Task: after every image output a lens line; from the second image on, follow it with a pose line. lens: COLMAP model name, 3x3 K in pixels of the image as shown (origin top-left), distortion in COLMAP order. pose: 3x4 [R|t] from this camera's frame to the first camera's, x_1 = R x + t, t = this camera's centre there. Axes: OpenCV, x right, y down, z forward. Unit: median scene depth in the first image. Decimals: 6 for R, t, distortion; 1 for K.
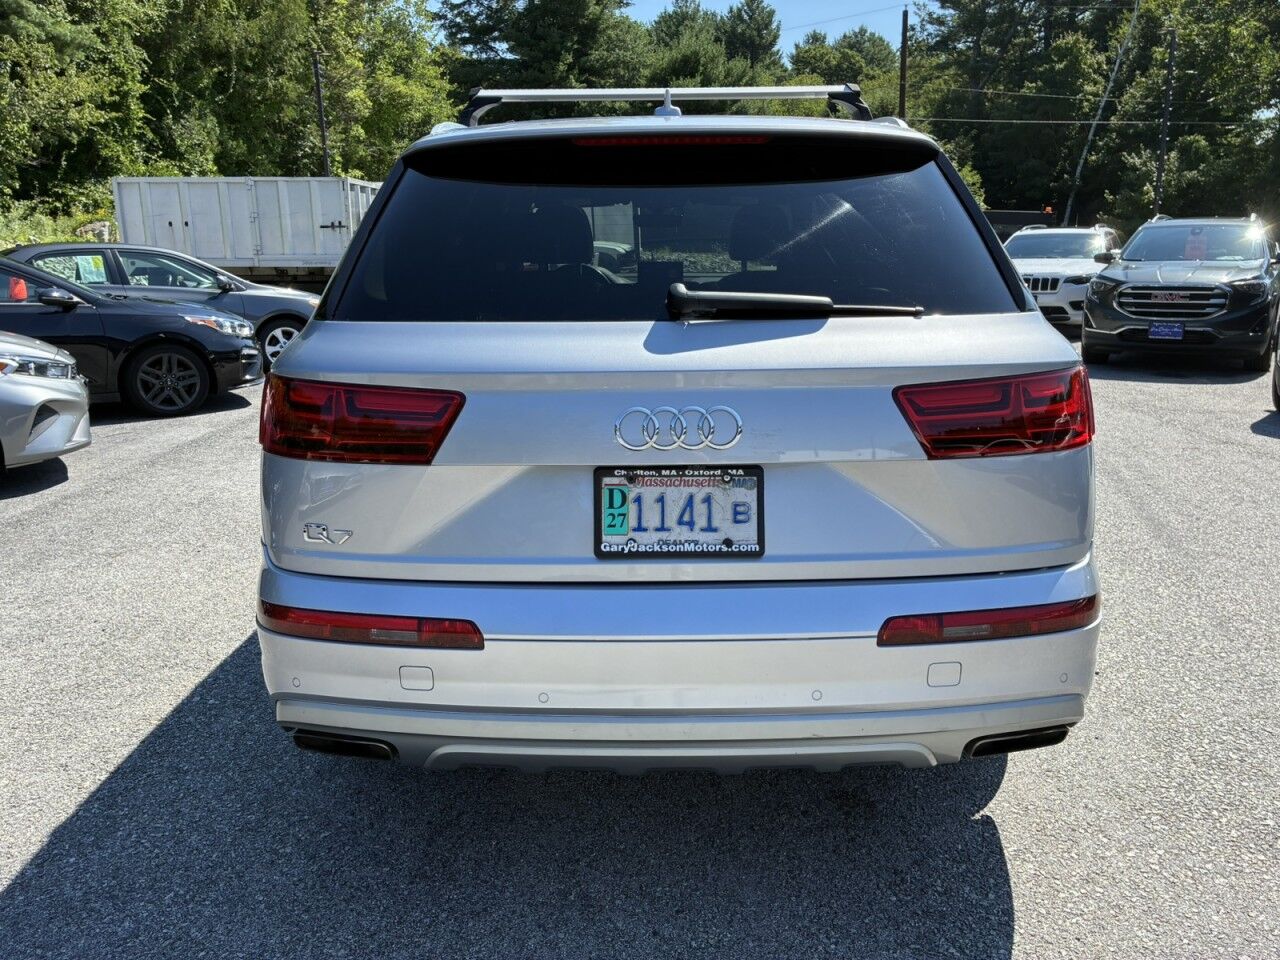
lens RADIAL K [[972.0, 0, 641.6], [0, 972.0, 464.8], [0, 0, 1]] dist [0.074281, -0.098110]
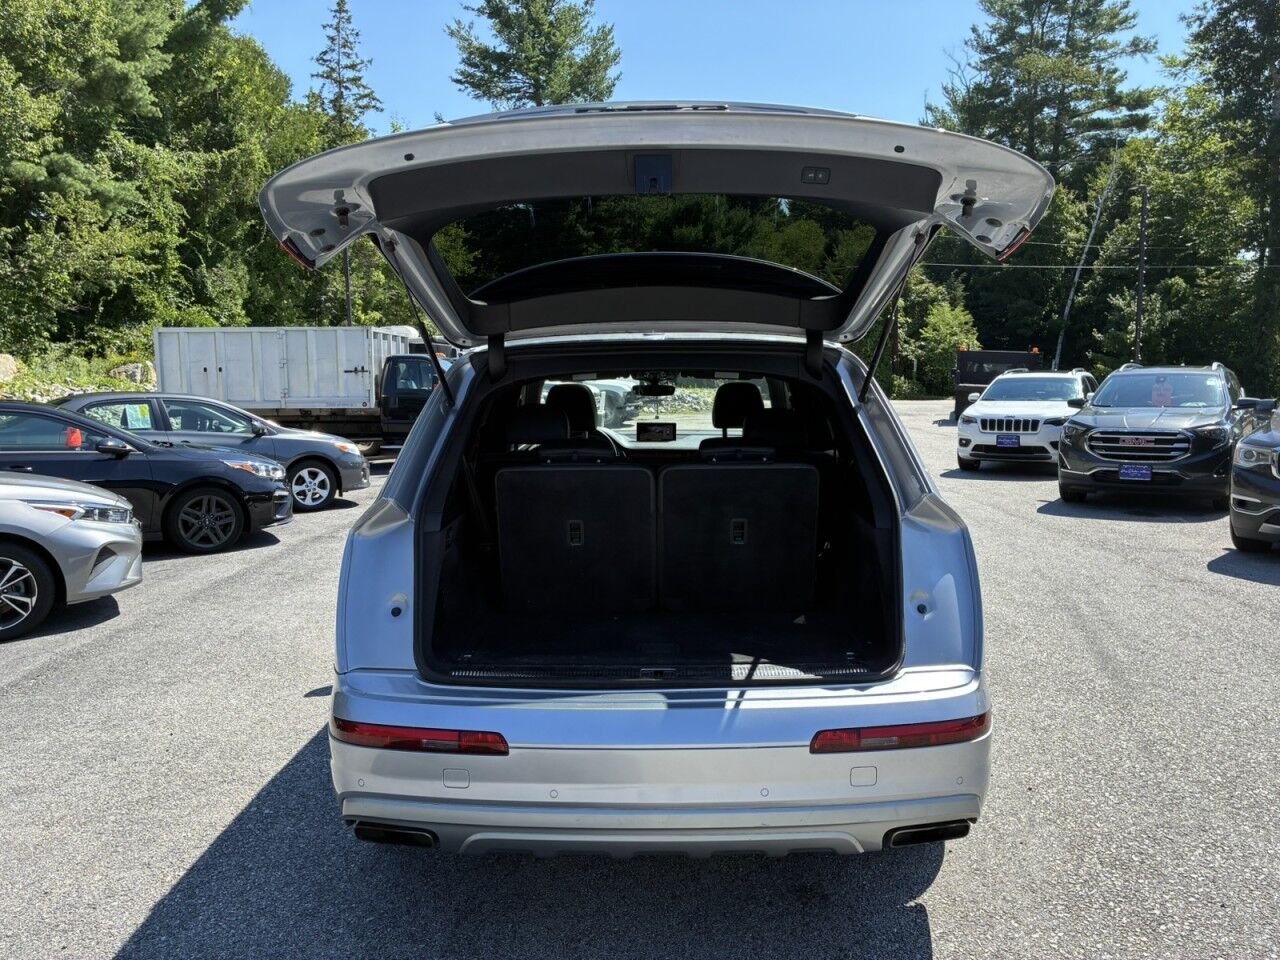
lens RADIAL K [[972.0, 0, 641.6], [0, 972.0, 464.8], [0, 0, 1]] dist [0.074281, -0.098110]
pose [[0.999981, 0.000481, -0.006125, 0.004301], [-0.001276, 0.991461, -0.130397, -0.004601], [0.006010, 0.130402, 0.991443, -0.062878]]
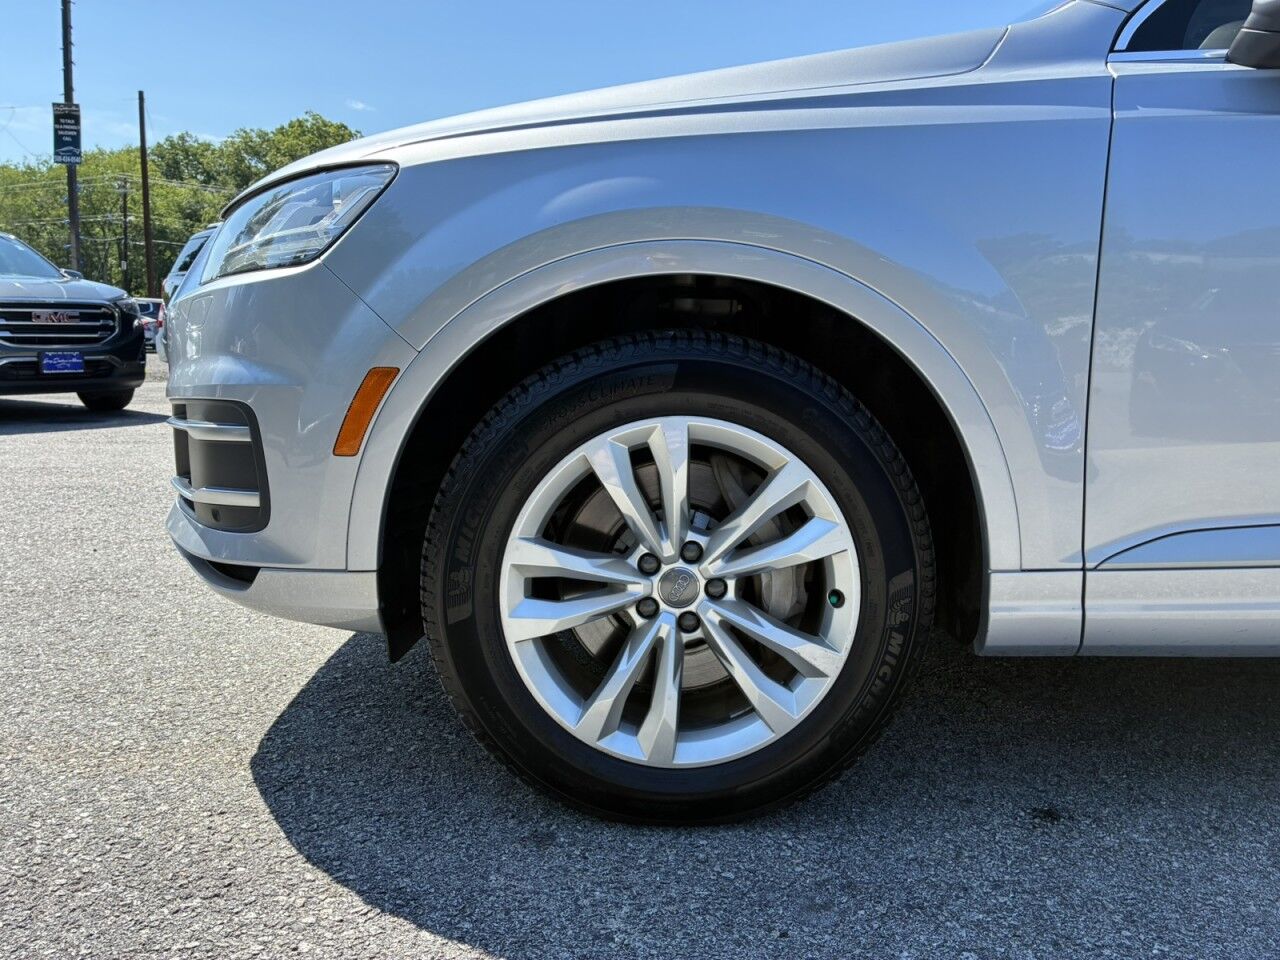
lens RADIAL K [[972.0, 0, 641.6], [0, 972.0, 464.8], [0, 0, 1]] dist [0.074281, -0.098110]
pose [[-0.013462, -0.124678, 0.992106, -0.222361], [0.207147, 0.970323, 0.124752, -0.064403], [-0.978217, 0.207192, 0.012764, 0.587020]]
